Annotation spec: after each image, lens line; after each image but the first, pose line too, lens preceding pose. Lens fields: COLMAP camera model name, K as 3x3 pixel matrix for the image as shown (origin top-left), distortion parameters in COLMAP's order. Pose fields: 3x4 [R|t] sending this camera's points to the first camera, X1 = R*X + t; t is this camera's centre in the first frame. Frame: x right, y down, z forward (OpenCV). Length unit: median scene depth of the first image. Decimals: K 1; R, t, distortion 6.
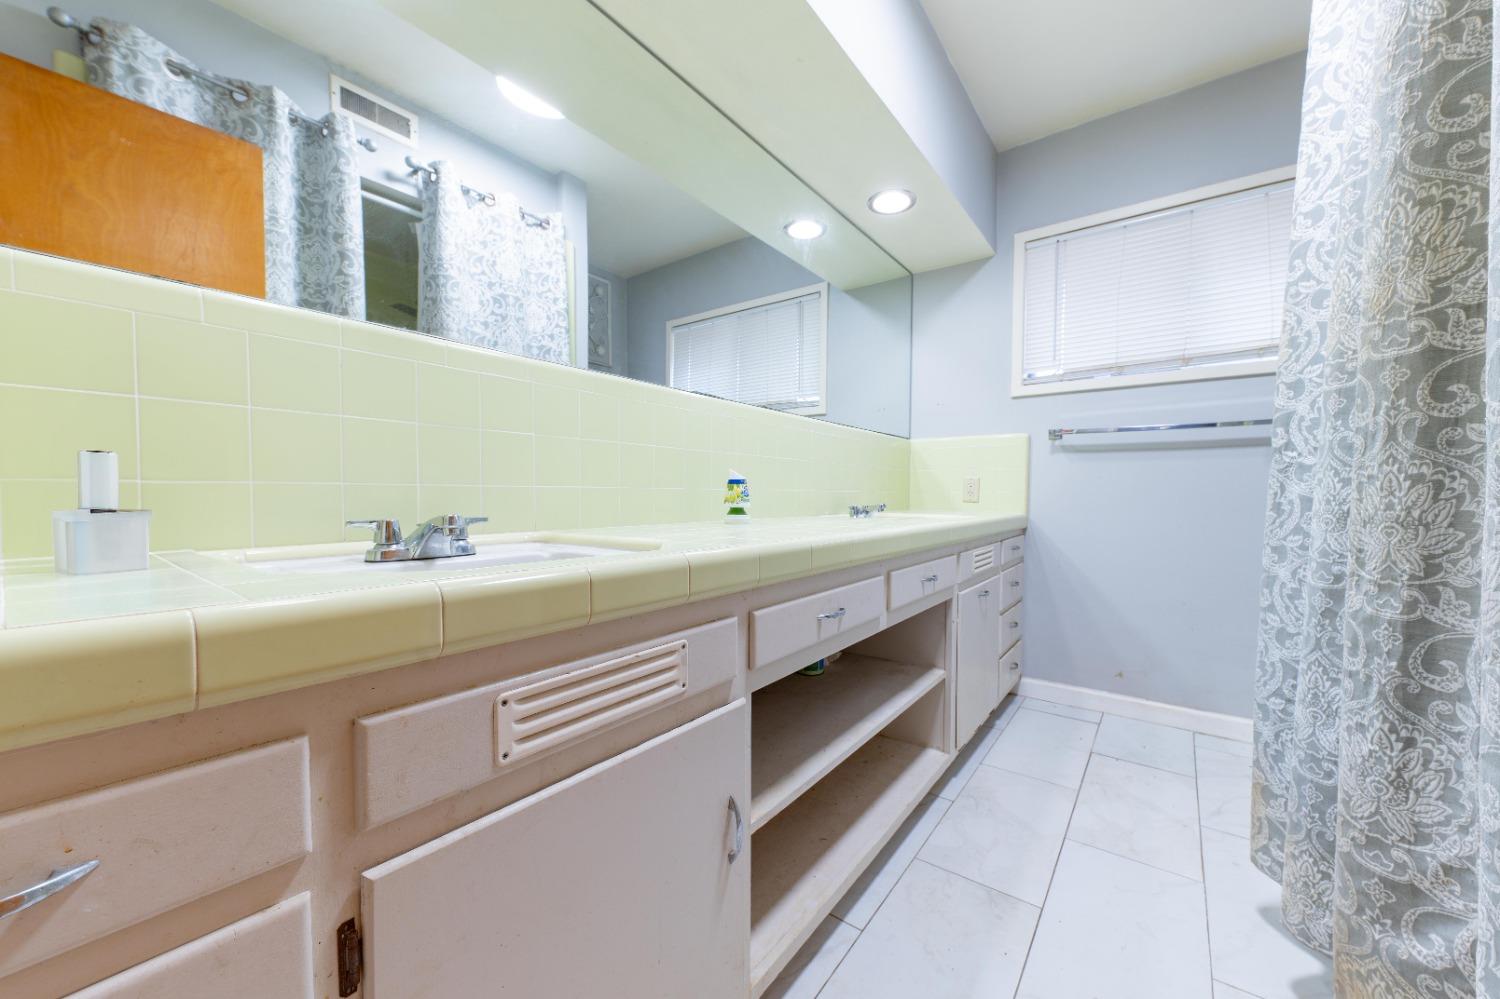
lens RADIAL K [[531.4, 0, 789.5], [0, 531.4, 491.7], [0, 0, 1]] dist [-0.000014, -0.000195]
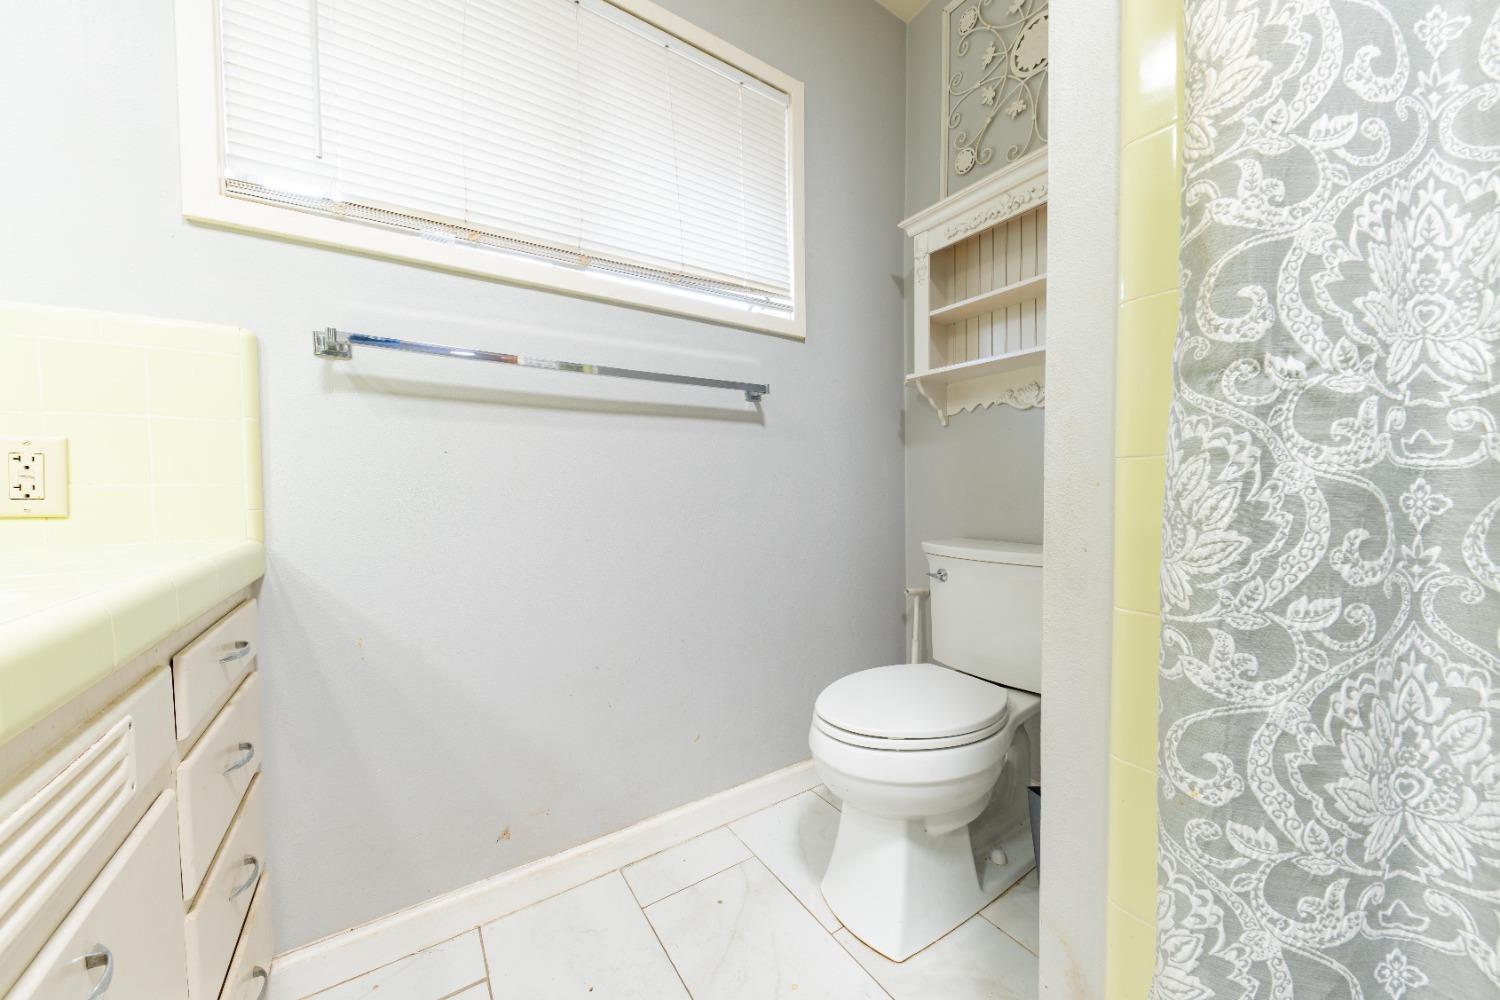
lens RADIAL K [[531.4, 0, 789.5], [0, 531.4, 492.2], [0, 0, 1]] dist [-0.000014, -0.000195]
pose [[0.336116, -0.051054, 0.940436, 0.505256], [0.019082, 0.998694, 0.047397, -0.009520], [-0.941627, 0.002014, 0.336651, 1.195518]]
